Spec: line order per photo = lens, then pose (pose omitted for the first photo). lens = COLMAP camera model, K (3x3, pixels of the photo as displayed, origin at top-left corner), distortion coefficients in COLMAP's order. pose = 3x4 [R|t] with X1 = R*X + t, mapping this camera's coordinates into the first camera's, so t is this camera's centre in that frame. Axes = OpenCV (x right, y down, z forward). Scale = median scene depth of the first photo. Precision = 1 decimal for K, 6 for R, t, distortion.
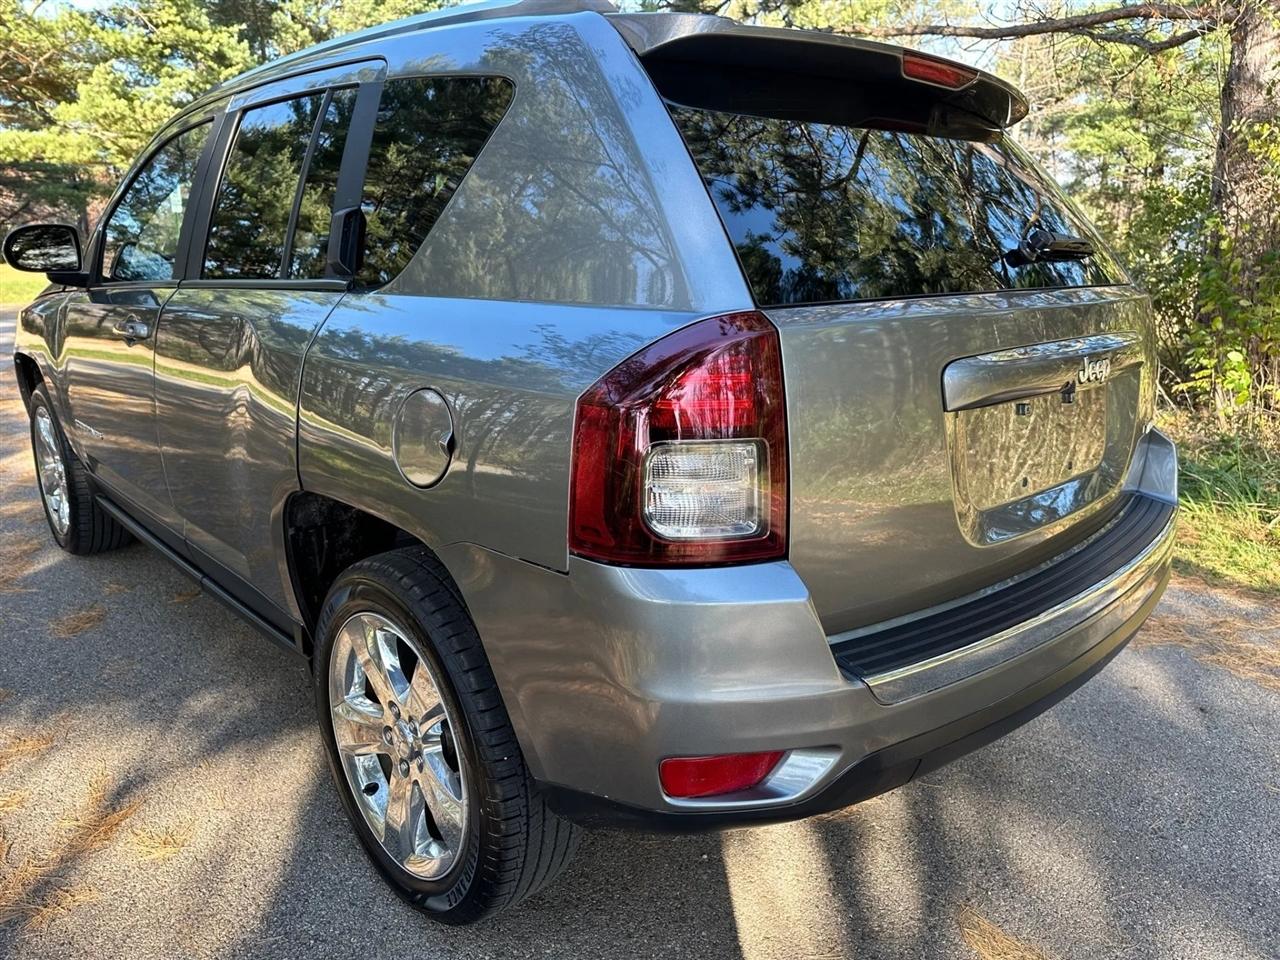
lens RADIAL K [[889.0, 0, 640.0], [0, 889.0, 480.0], [0, 0, 1]] dist [0.067150, -0.085913]
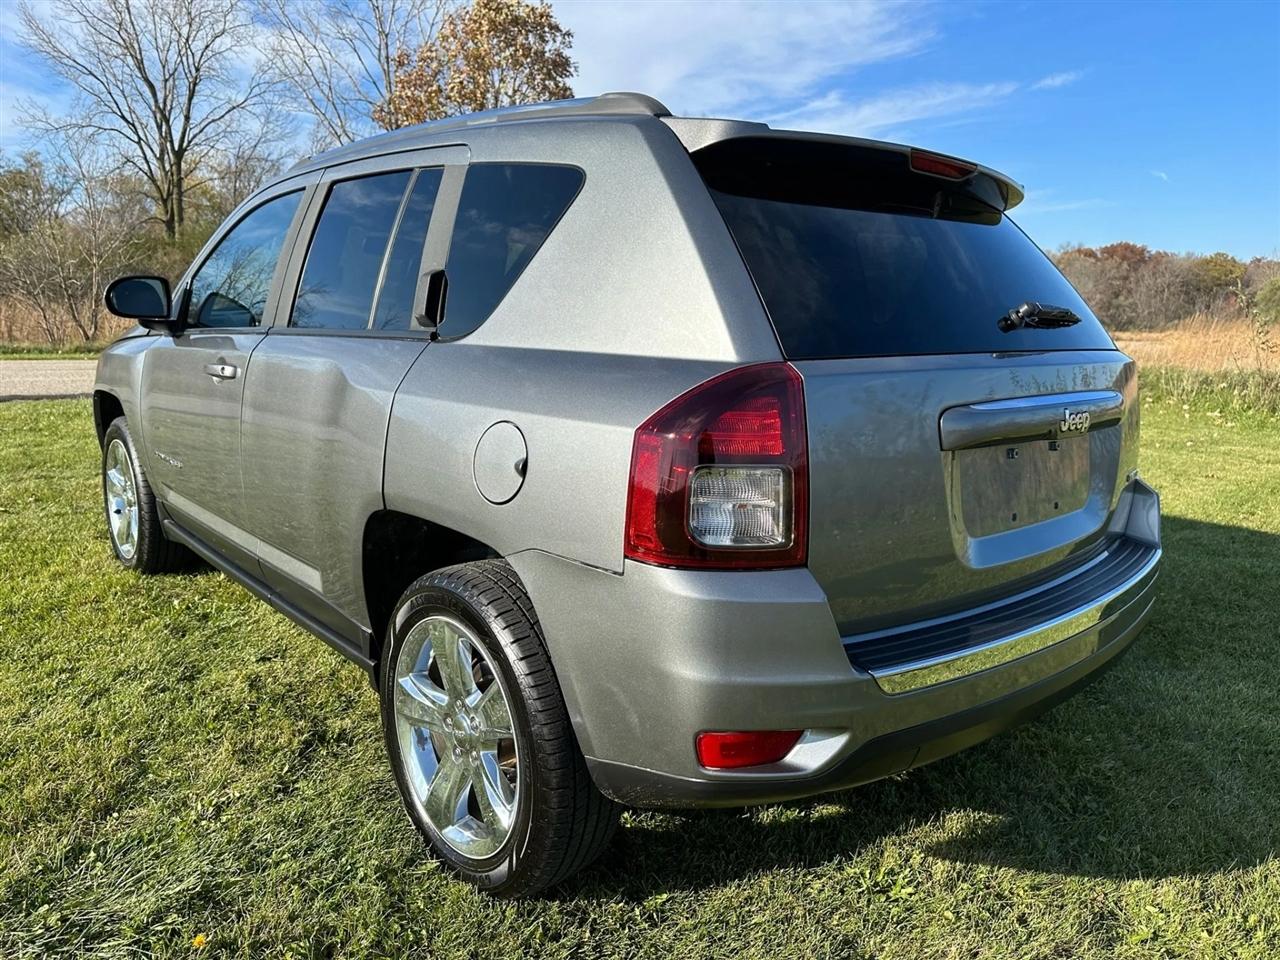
lens RADIAL K [[889.0, 0, 640.0], [0, 889.0, 480.0], [0, 0, 1]] dist [0.067150, -0.085913]
pose [[0.999525, 0.024867, -0.018206, -0.035490], [-0.025920, 0.997855, -0.060109, 0.044218], [0.016672, 0.060553, 0.998026, -0.187143]]
